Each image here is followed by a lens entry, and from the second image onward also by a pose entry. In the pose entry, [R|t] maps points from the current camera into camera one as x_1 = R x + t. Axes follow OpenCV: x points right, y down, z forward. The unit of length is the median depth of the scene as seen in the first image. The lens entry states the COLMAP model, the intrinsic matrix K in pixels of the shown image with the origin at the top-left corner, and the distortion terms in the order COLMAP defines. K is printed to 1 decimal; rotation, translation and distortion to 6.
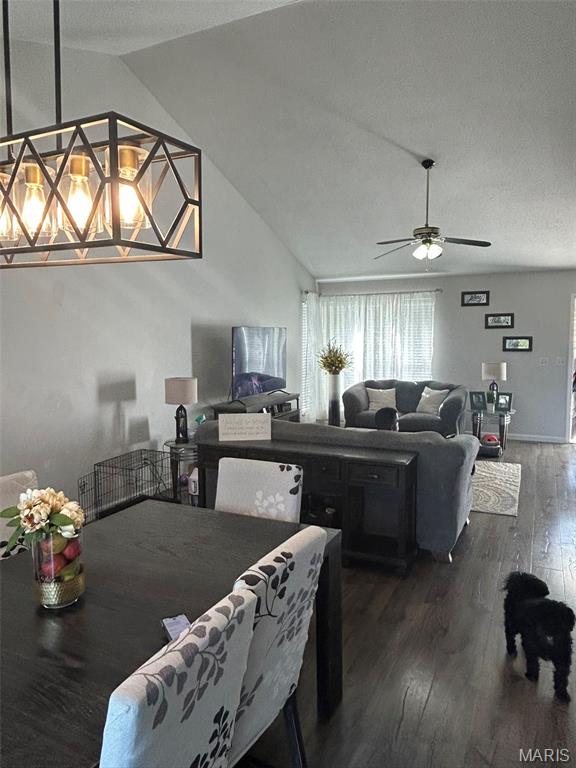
lens RADIAL K [[522.5, 0, 286.0], [0, 522.5, 378.1], [0, 0, 1]] dist [-0.001567, -0.000541]
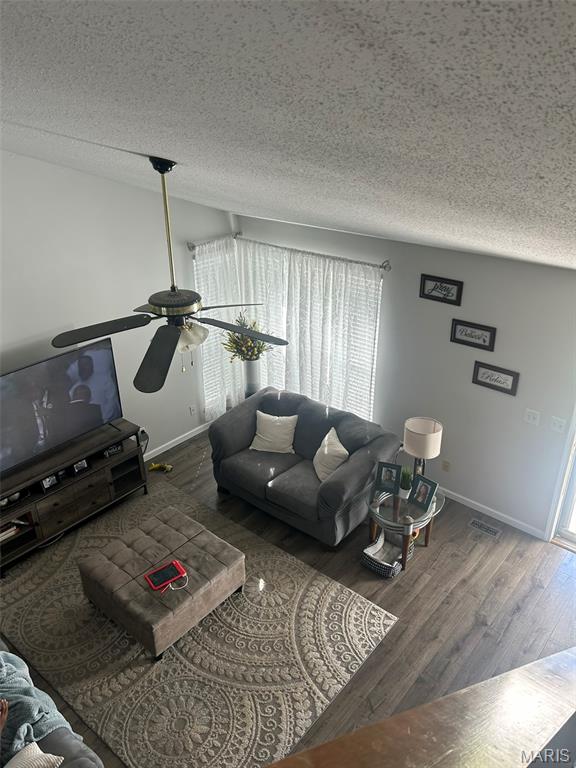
lens RADIAL K [[577.7, 0, 294.3], [0, 577.7, 387.5], [0, 0, 1]] dist [0.013582, -0.000325]
pose [[0.965242, 0.118761, -0.232817, 0.364736], [-0.023384, 0.926469, 0.375644, -0.288056], [0.260310, -0.357143, 0.897044, 0.333856]]
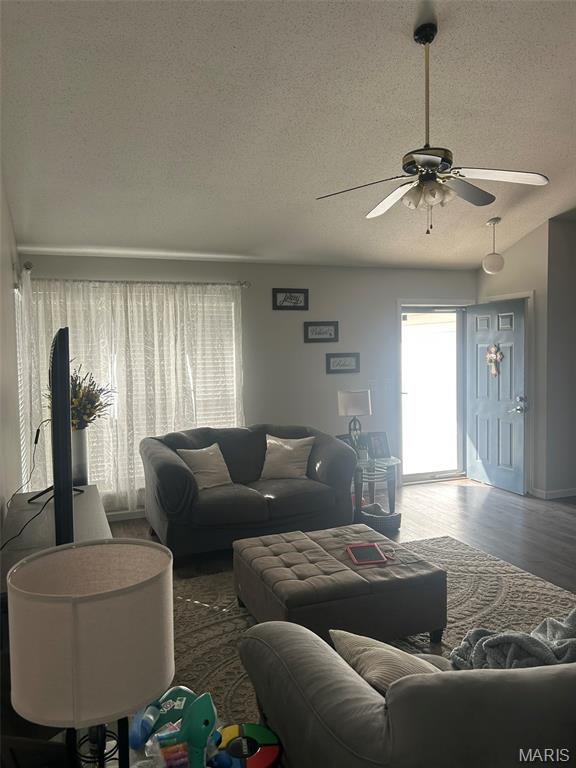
lens RADIAL K [[577.7, 0, 292.6], [0, 577.7, 383.7], [0, 0, 1]] dist [0.013582, -0.000325]
pose [[0.677668, -0.041880, 0.734174, -0.200242], [0.078315, 0.996809, -0.015426, -0.028822], [-0.731186, 0.067950, 0.678786, 0.483169]]
